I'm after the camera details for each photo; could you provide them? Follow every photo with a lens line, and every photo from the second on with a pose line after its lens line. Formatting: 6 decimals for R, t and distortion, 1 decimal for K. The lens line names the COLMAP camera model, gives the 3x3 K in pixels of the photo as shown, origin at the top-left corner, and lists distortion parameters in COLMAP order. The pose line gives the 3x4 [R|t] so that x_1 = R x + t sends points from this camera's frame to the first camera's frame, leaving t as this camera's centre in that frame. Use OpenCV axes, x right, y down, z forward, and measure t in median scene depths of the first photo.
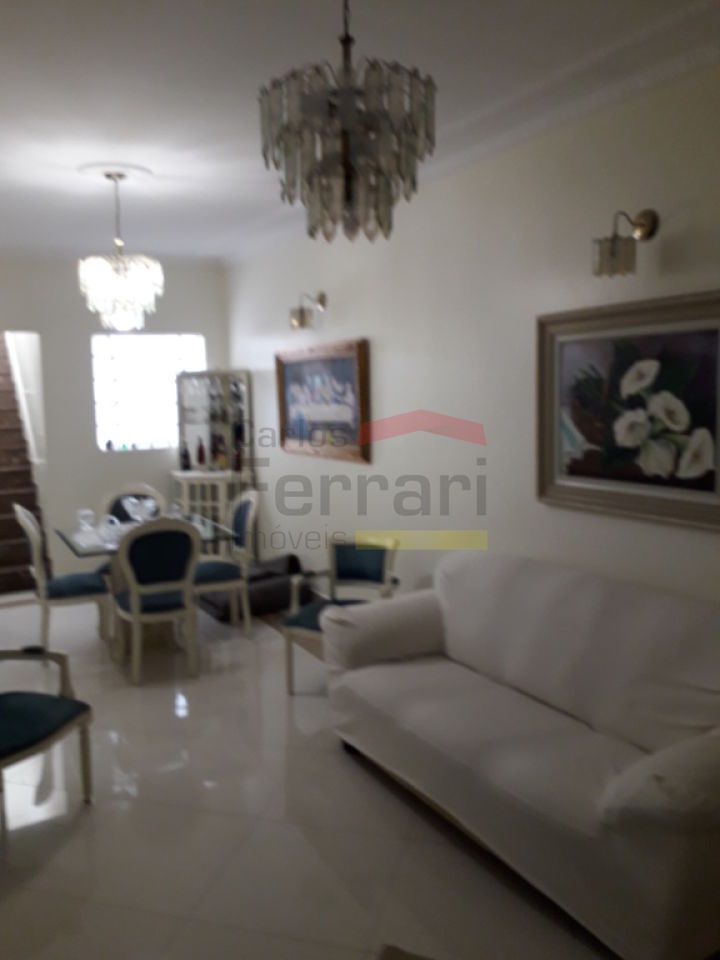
lens RADIAL K [[774.7, 0, 373.9], [0, 774.7, 465.5], [0, 0, 1]] dist [0.061745, -0.084646]
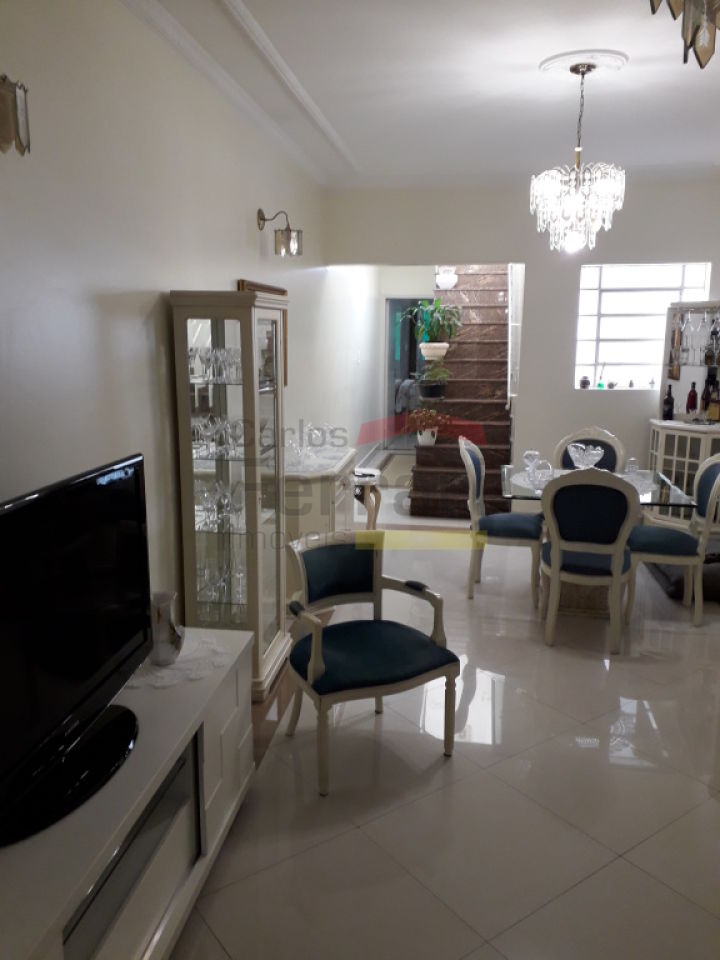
lens RADIAL K [[774.7, 0, 338.4], [0, 774.7, 471.2], [0, 0, 1]] dist [0.061745, -0.084646]
pose [[0.761487, 0.139787, -0.632927, 0.054391], [-0.084362, 0.989537, 0.117048, -0.009033], [0.642666, -0.035735, 0.765312, 0.119692]]
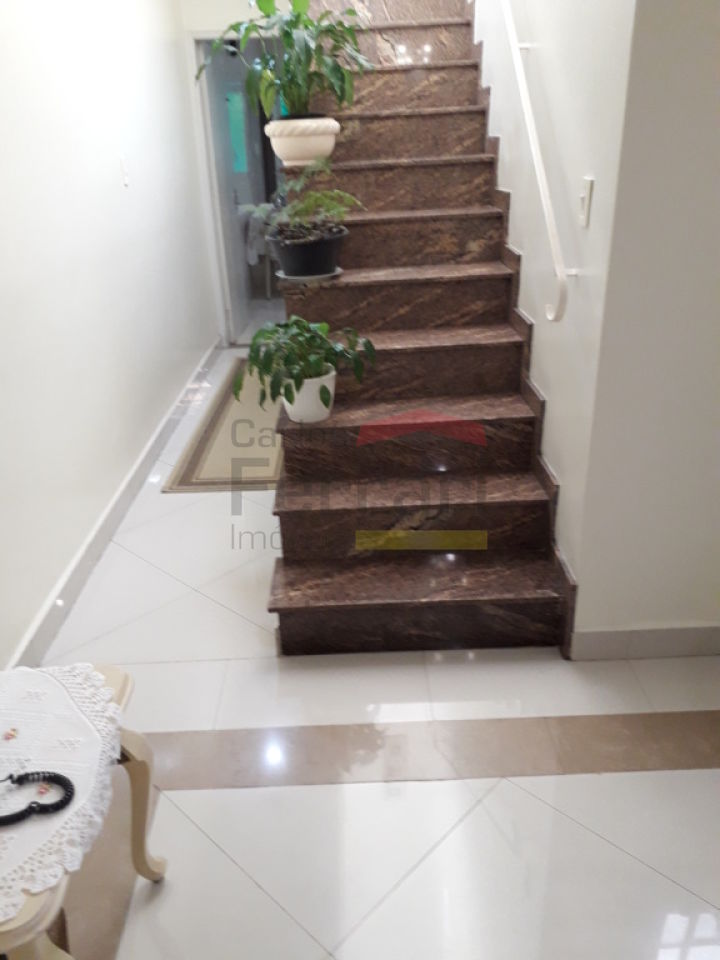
lens RADIAL K [[774.7, 0, 356.6], [0, 774.7, 484.7], [0, 0, 1]] dist [0.061745, -0.084646]
pose [[0.869677, 0.190833, -0.455241, -0.438953], [-0.028023, 0.939848, 0.340443, -0.037907], [0.492825, -0.283318, 0.822712, 0.863142]]
